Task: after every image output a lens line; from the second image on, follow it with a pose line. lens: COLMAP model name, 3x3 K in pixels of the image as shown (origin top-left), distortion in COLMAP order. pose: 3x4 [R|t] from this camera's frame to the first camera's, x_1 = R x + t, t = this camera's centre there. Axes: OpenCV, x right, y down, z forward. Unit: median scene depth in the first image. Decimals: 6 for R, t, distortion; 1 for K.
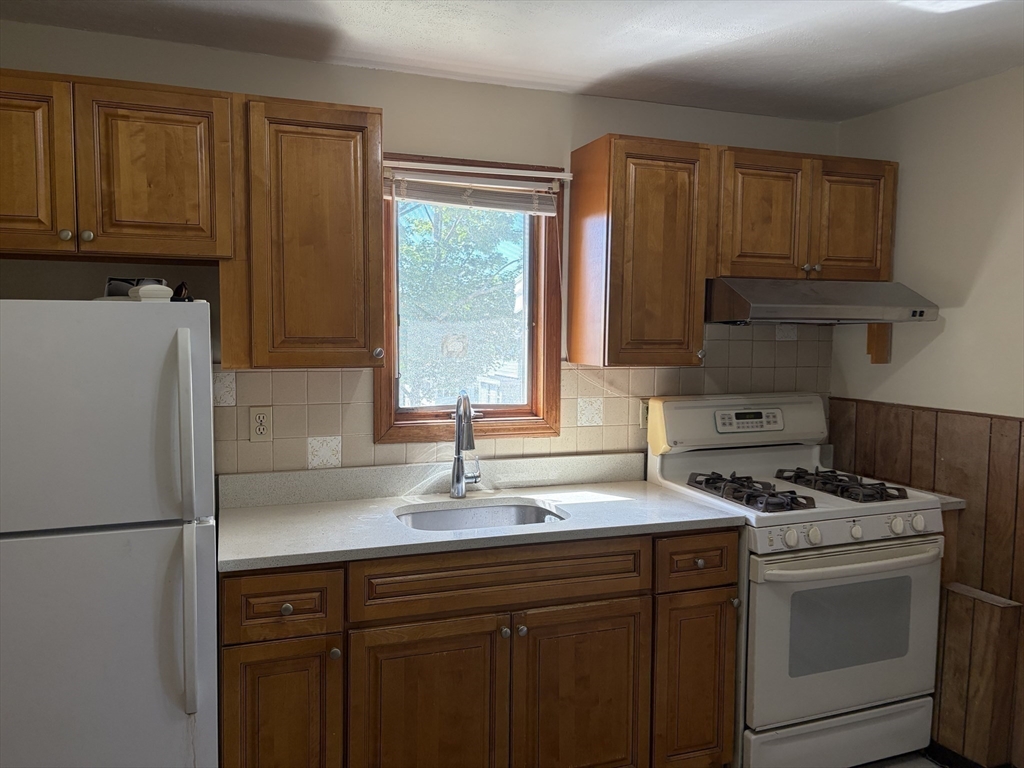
lens RADIAL K [[767.3, 0, 512.6], [0, 767.3, 368.2], [0, 0, 1]] dist [0.010446, -0.004728]
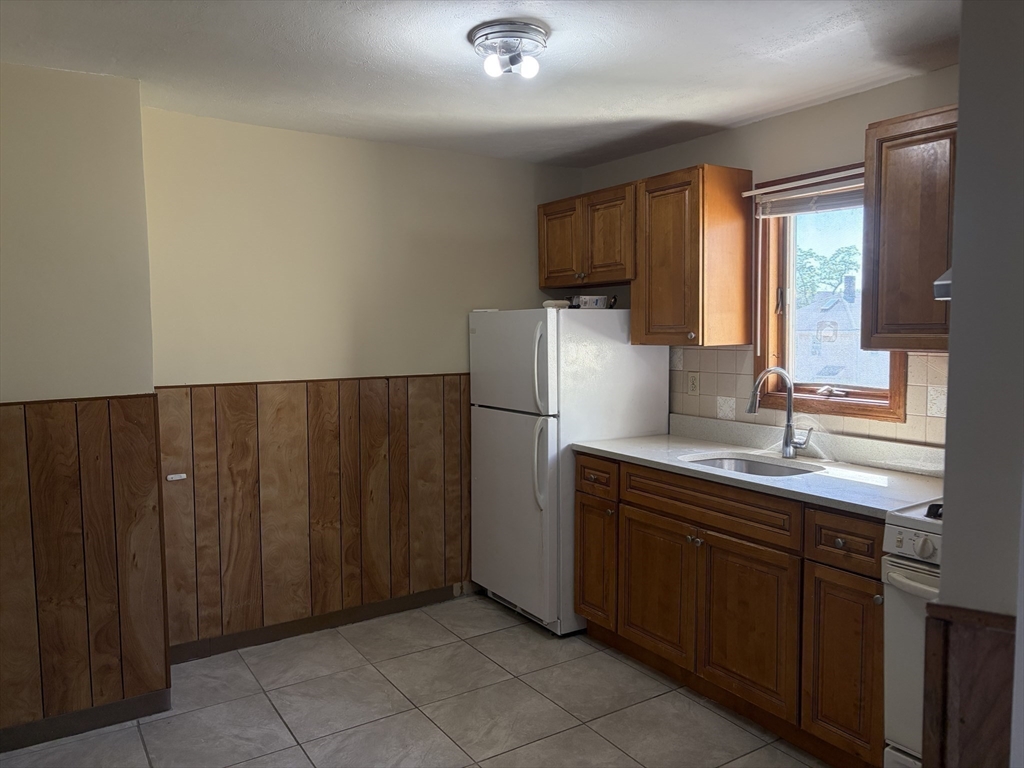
lens RADIAL K [[767.3, 0, 512.6], [0, 767.3, 368.2], [0, 0, 1]] dist [0.010446, -0.004728]
pose [[0.213361, 0.040993, -0.976113, 1.117432], [-0.040694, 0.998625, 0.033043, 0.006807], [0.976126, 0.032672, 0.214736, 0.347885]]
